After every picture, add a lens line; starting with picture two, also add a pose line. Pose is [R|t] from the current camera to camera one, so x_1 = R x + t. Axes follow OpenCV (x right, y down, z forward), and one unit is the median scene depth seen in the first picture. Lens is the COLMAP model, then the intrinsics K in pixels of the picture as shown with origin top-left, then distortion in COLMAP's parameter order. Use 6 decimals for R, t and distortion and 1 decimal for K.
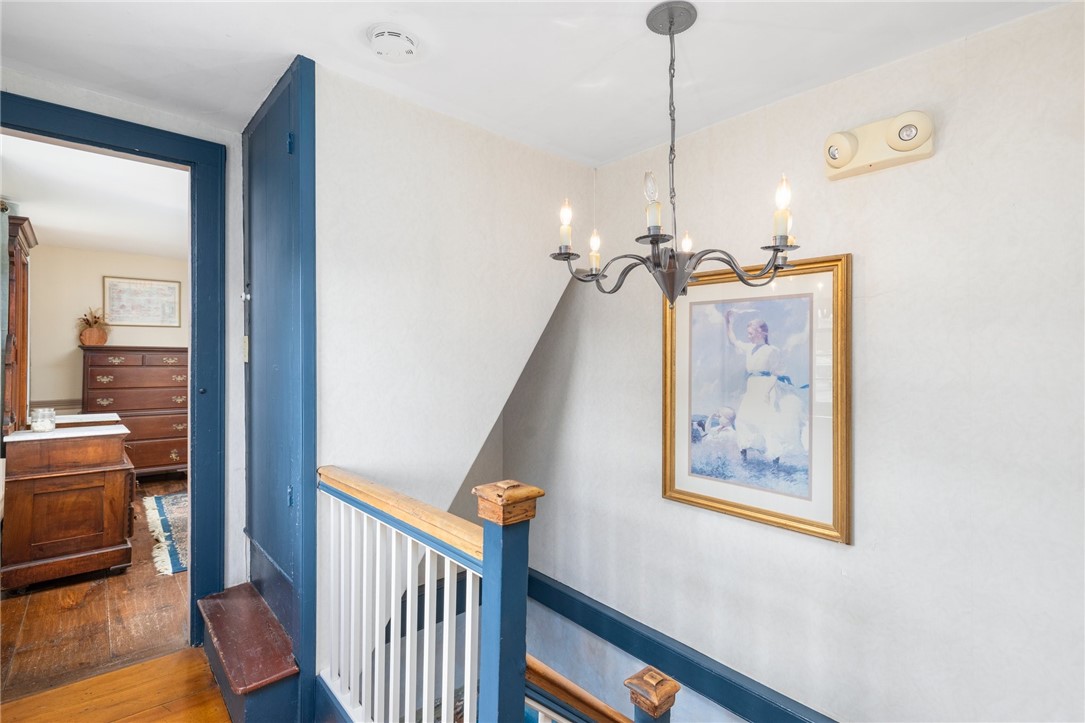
lens RADIAL K [[462.9, 0, 534.0], [0, 462.9, 355.9], [0, 0, 1]] dist [0.000846, -0.000451]
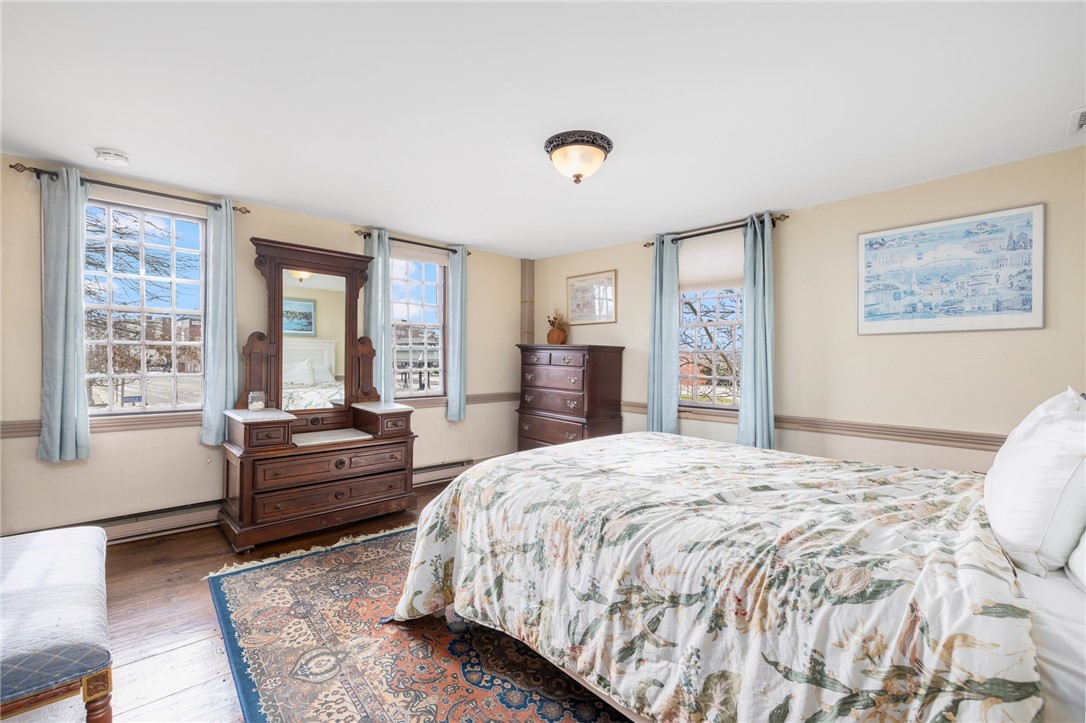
lens RADIAL K [[463.3, 0, 540.1], [0, 463.3, 358.5], [0, 0, 1]] dist [0.000846, -0.000451]
pose [[-0.000010, -0.007498, -0.999972, 0.163846], [0.009496, 0.999927, -0.007497, 0.022943], [0.999955, -0.009496, 0.000061, 1.427651]]
